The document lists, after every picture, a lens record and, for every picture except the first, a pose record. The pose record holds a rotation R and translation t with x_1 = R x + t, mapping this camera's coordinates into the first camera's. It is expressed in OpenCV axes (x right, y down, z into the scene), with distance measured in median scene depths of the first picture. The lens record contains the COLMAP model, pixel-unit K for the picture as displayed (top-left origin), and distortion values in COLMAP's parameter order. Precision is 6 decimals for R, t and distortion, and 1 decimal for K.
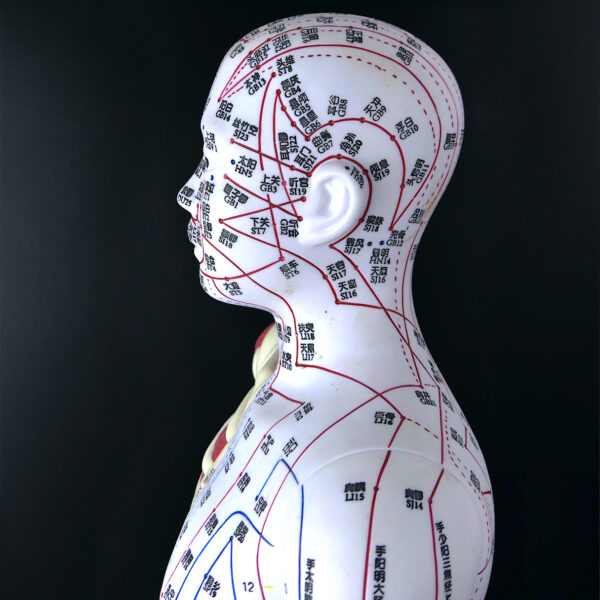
lens RADIAL K [[1443.7, 0, 298.6], [0, 1443.7, 300.2], [0, 0, 1]] dist [0.032421, 0.000000]
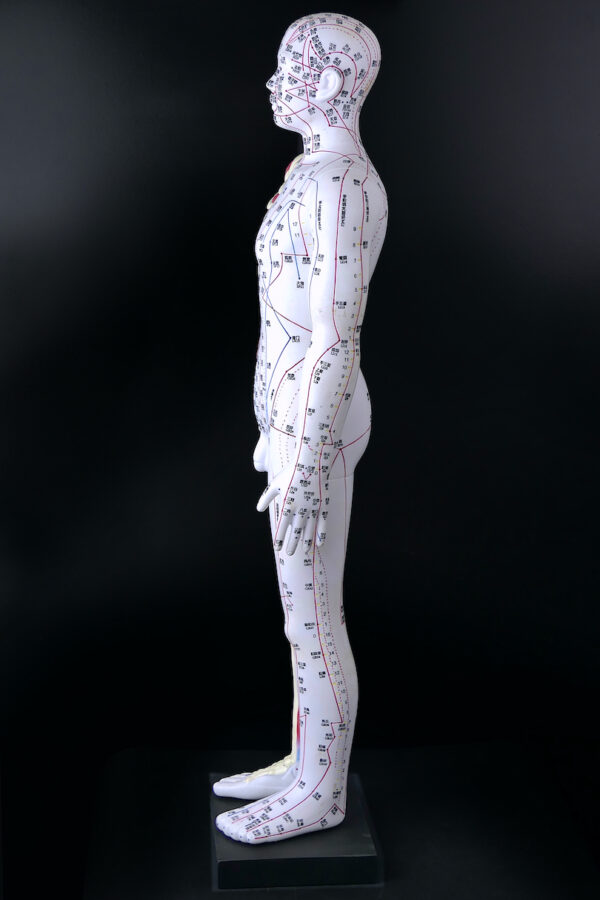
lens RADIAL K [[1767.9, 0, 302.4], [0, 1767.9, 450.4], [0, 0, 1]] dist [-0.063588, 0.000000]
pose [[0.998933, 0.023921, 0.039515, -0.136718], [-0.025548, 0.998824, 0.041215, 0.468826], [-0.038483, -0.042180, 0.998369, -2.243992]]
